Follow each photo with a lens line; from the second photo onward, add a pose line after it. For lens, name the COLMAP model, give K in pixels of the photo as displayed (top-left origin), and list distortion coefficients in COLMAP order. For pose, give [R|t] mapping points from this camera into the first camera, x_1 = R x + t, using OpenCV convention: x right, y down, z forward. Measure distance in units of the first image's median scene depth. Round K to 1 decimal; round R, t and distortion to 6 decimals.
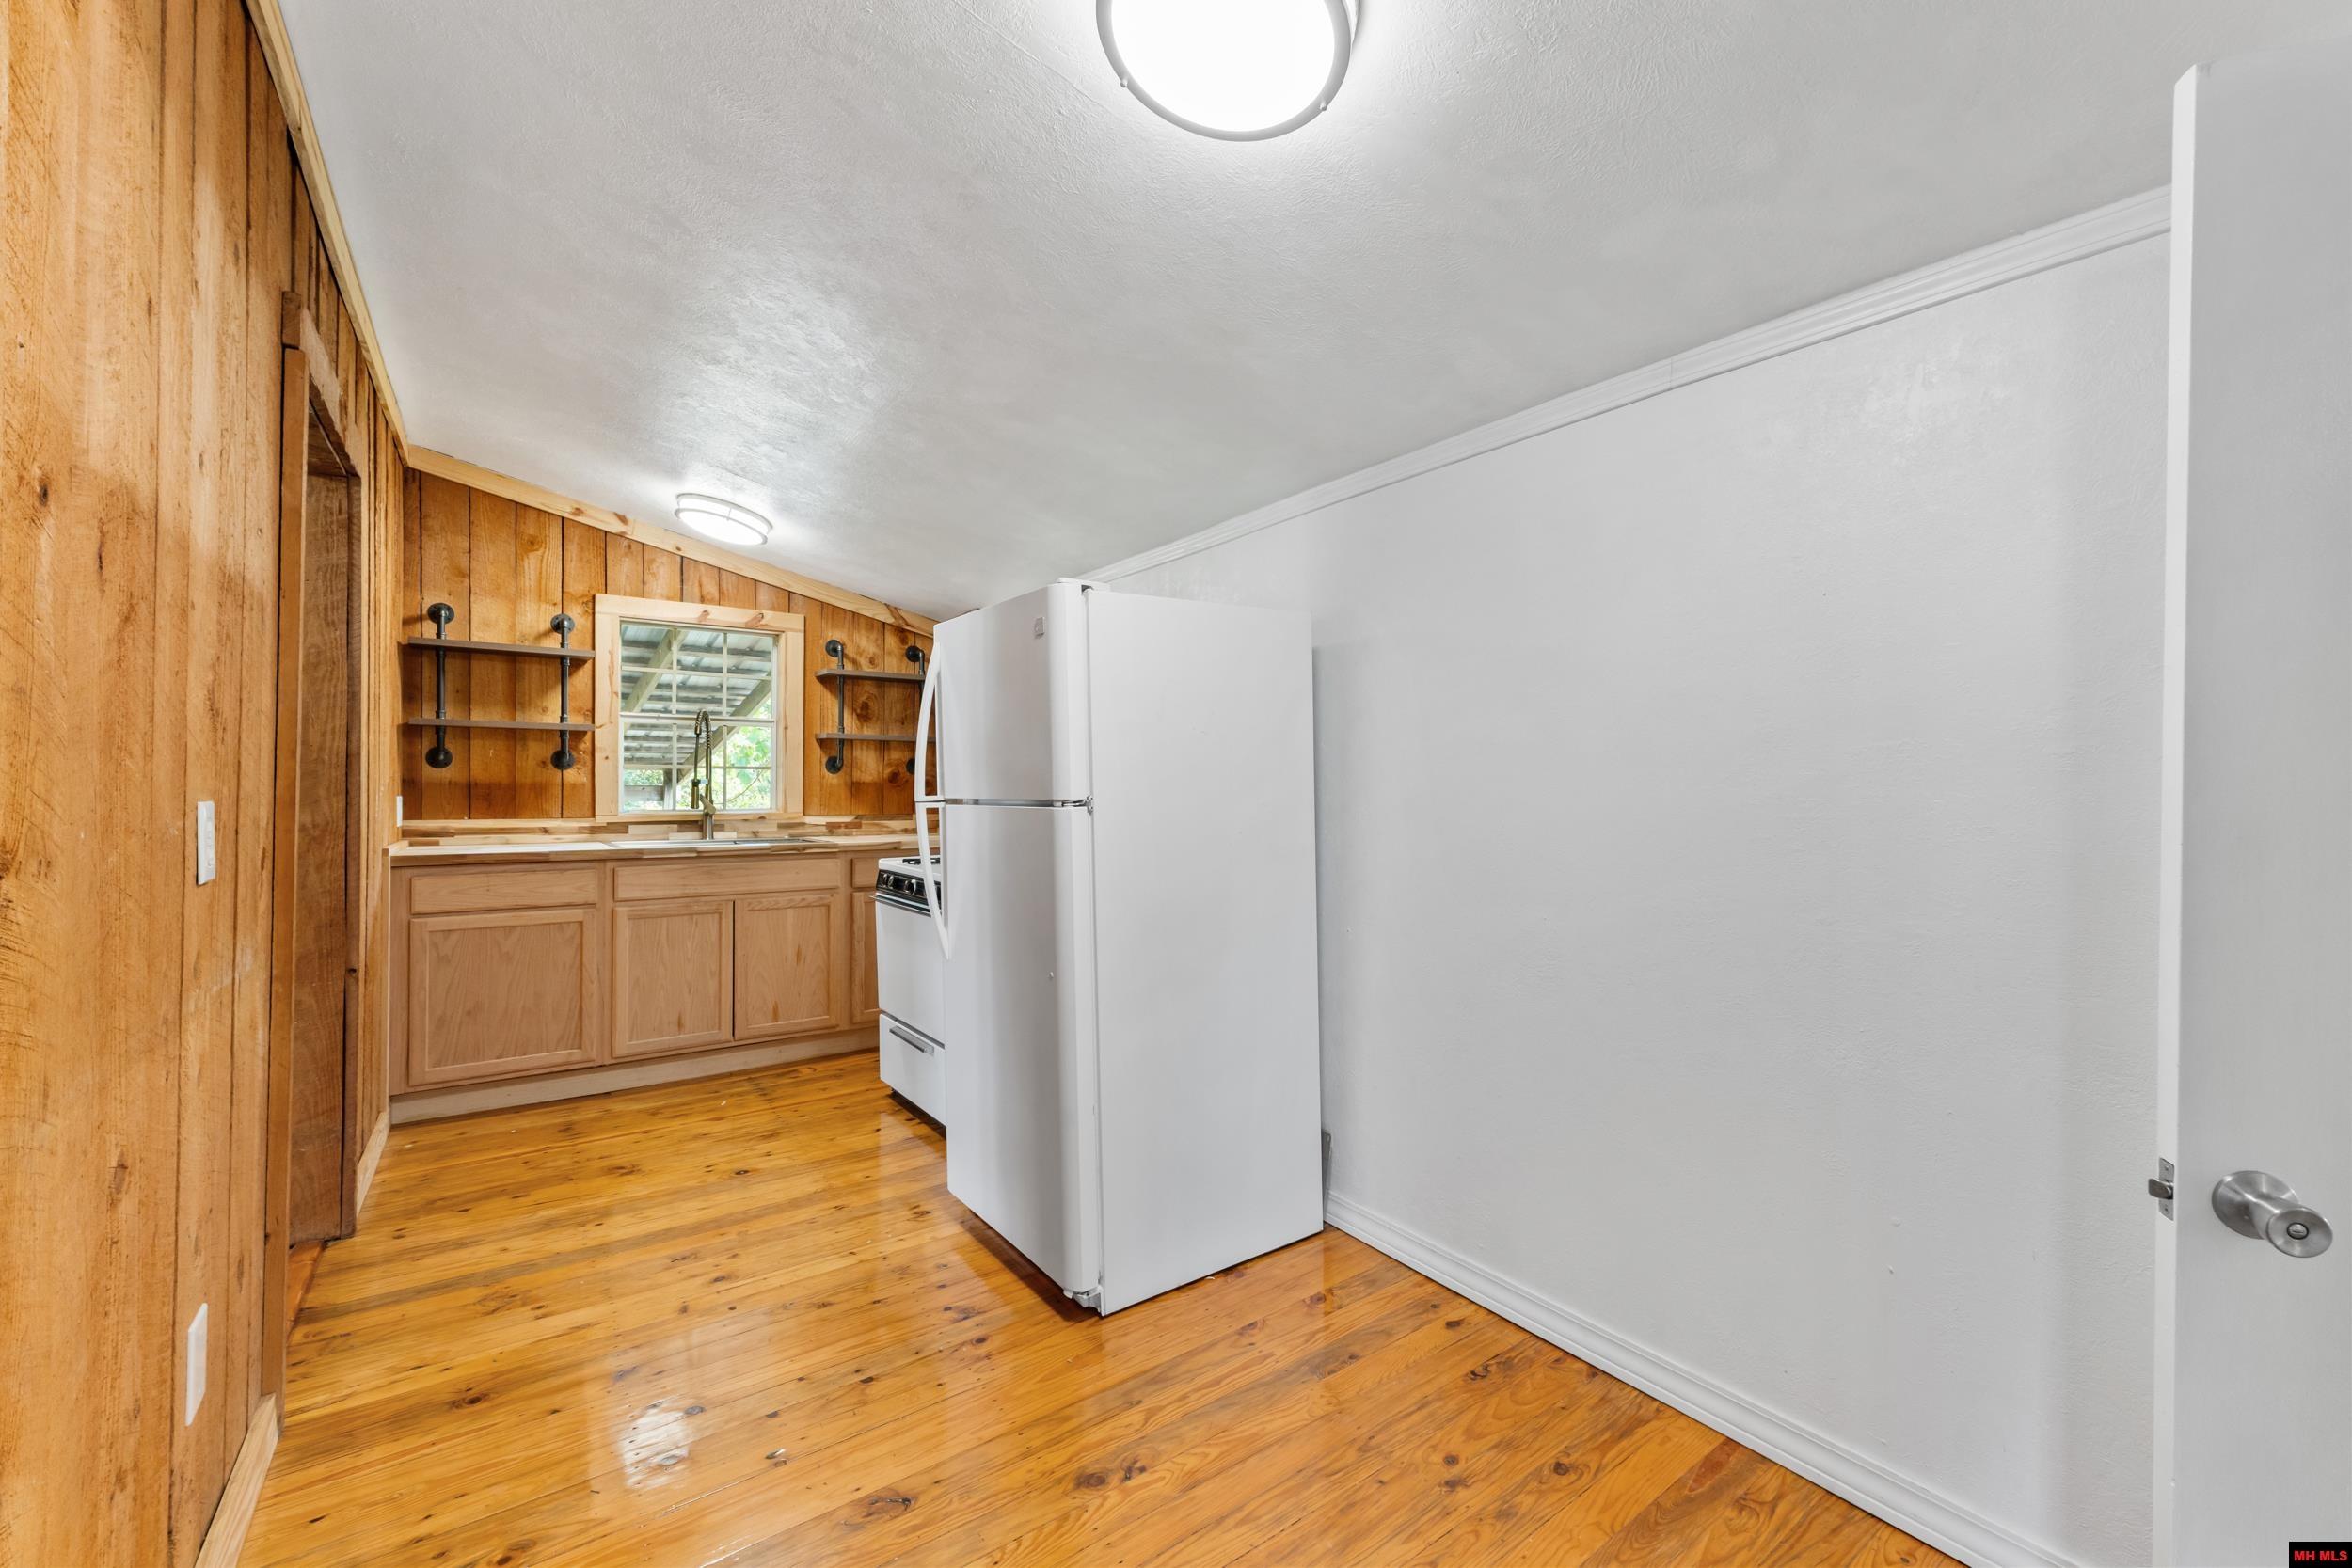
lens RADIAL K [[975.3, 0, 1182.4], [0, 975.3, 773.4], [0, 0, 1]] dist [0.003030, 0.000394]
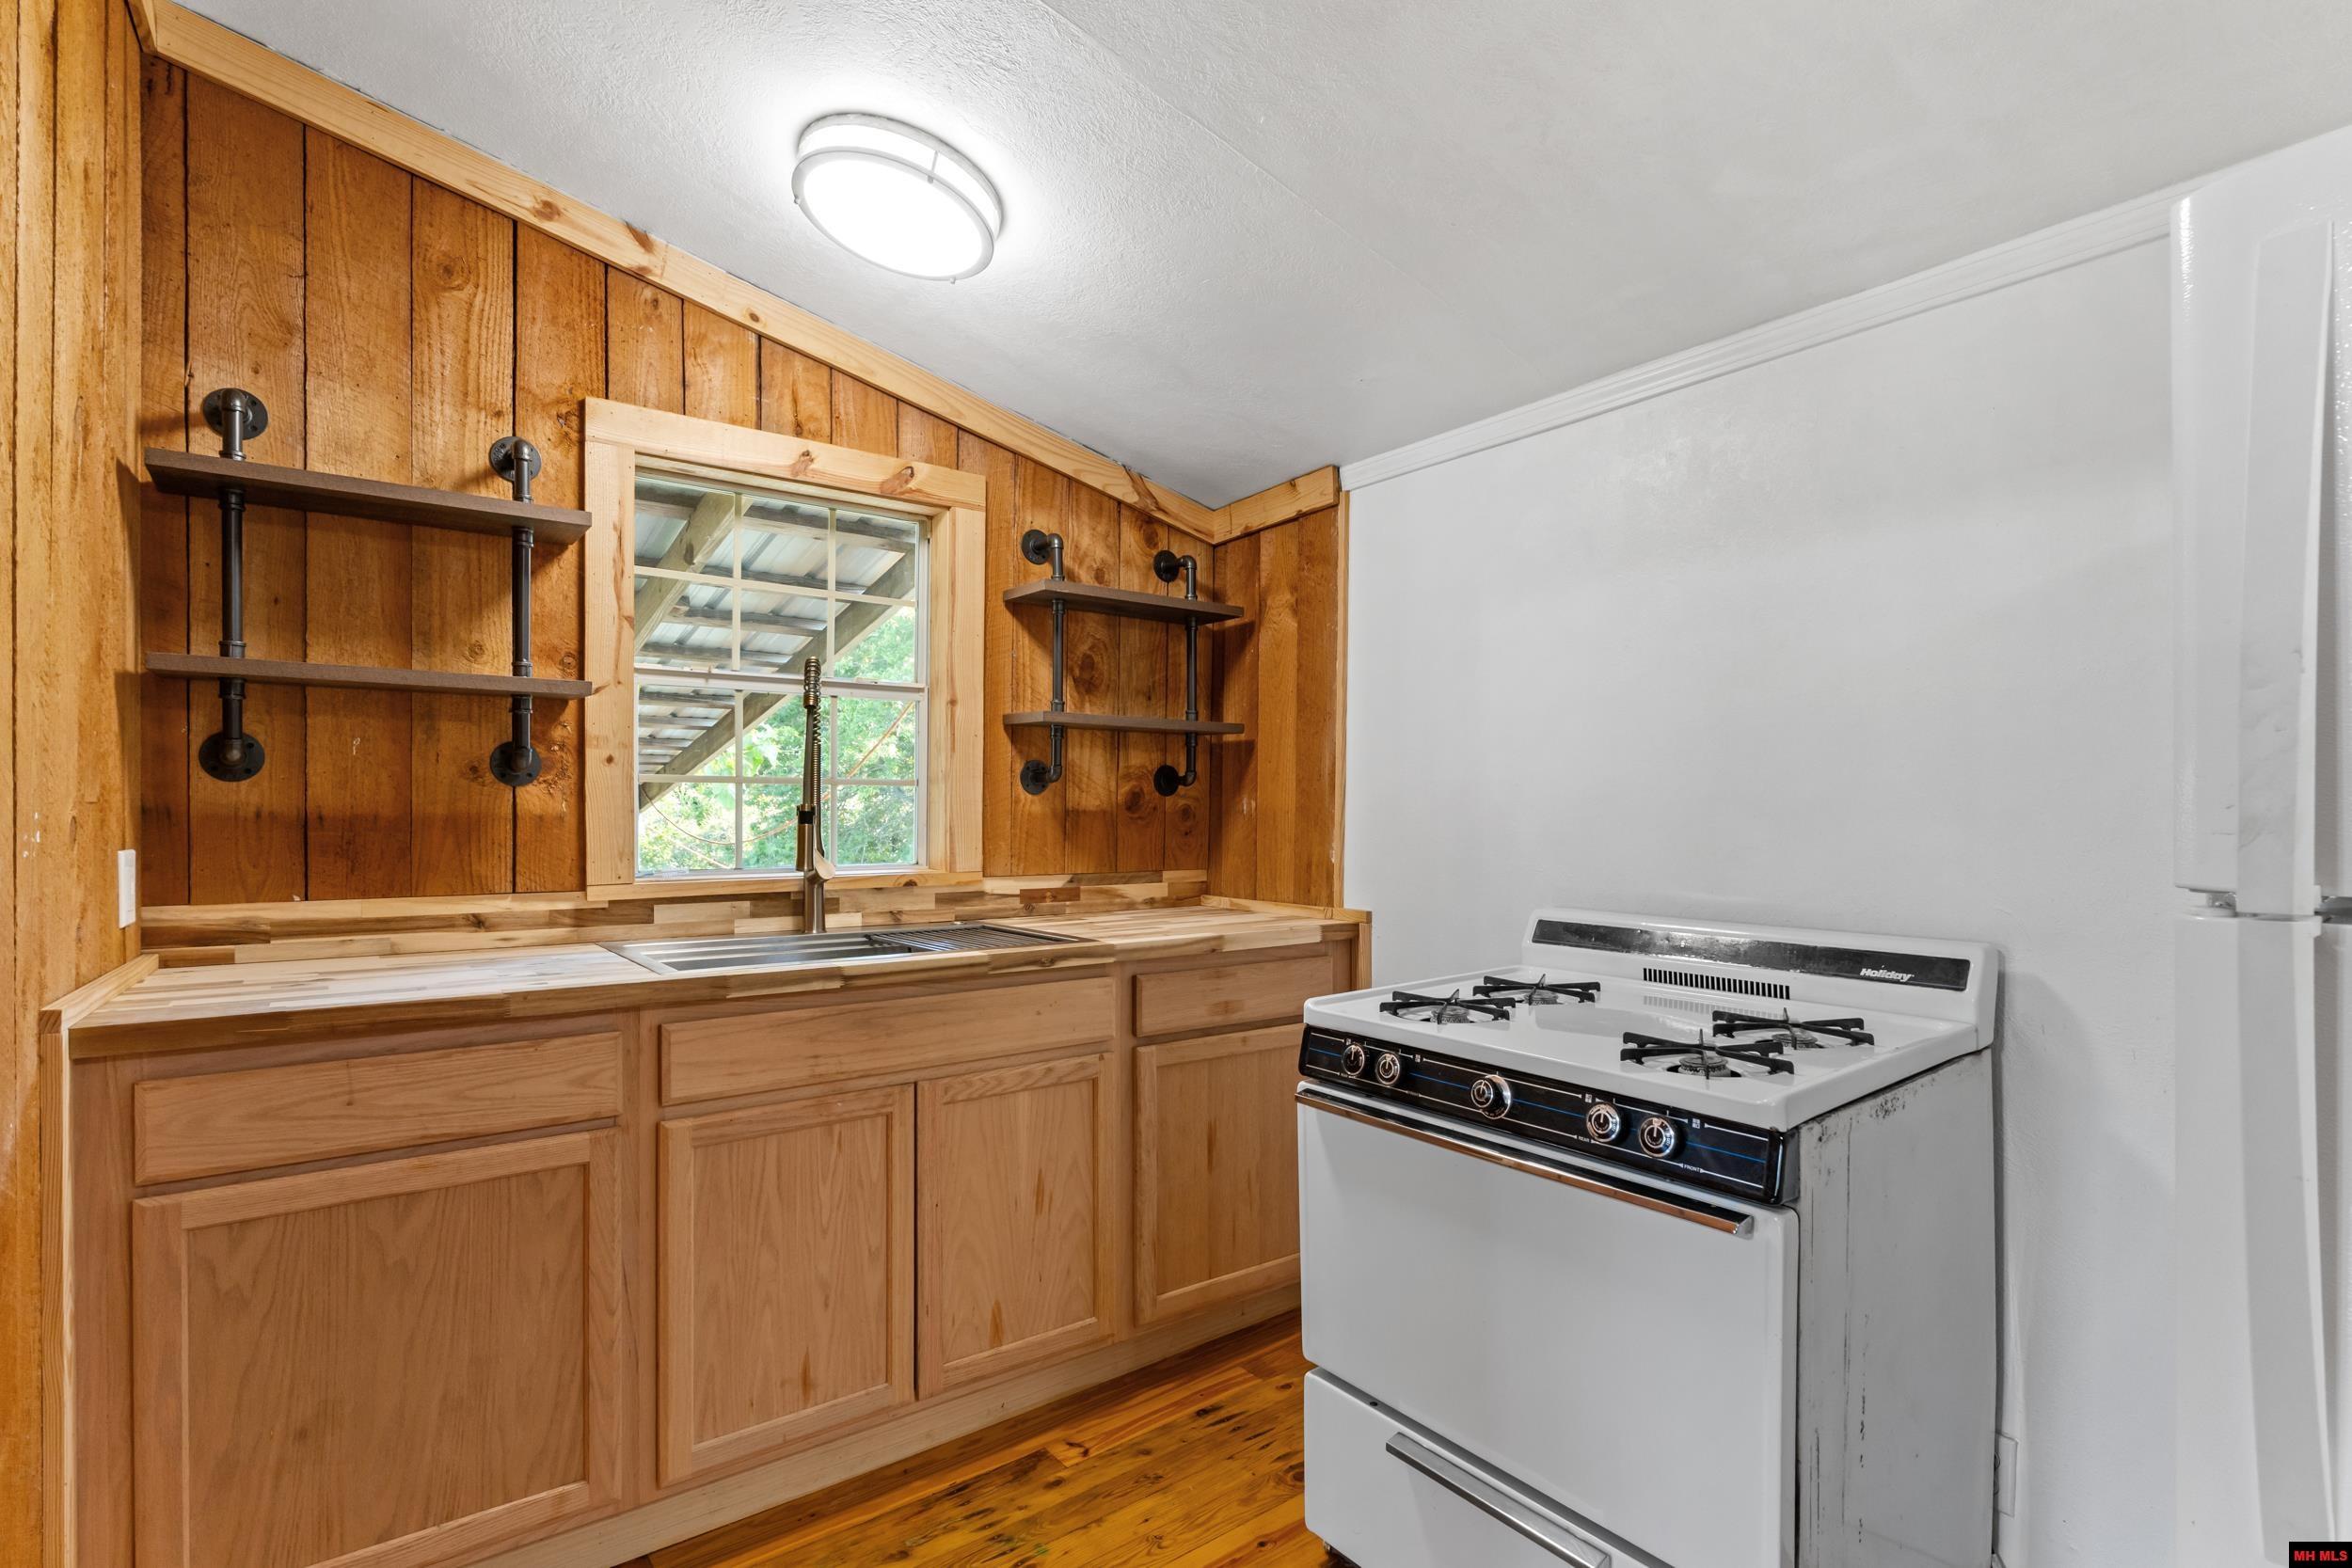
lens RADIAL K [[1117.2, 0, 1174.6], [0, 1117.2, 803.4], [0, 0, 1]] dist [-0.008812, 0.000376]
pose [[0.999851, -0.001002, 0.017249, -0.348367], [0.000886, 0.999977, 0.006719, 0.001520], [-0.017255, -0.006703, 0.999829, 0.493996]]
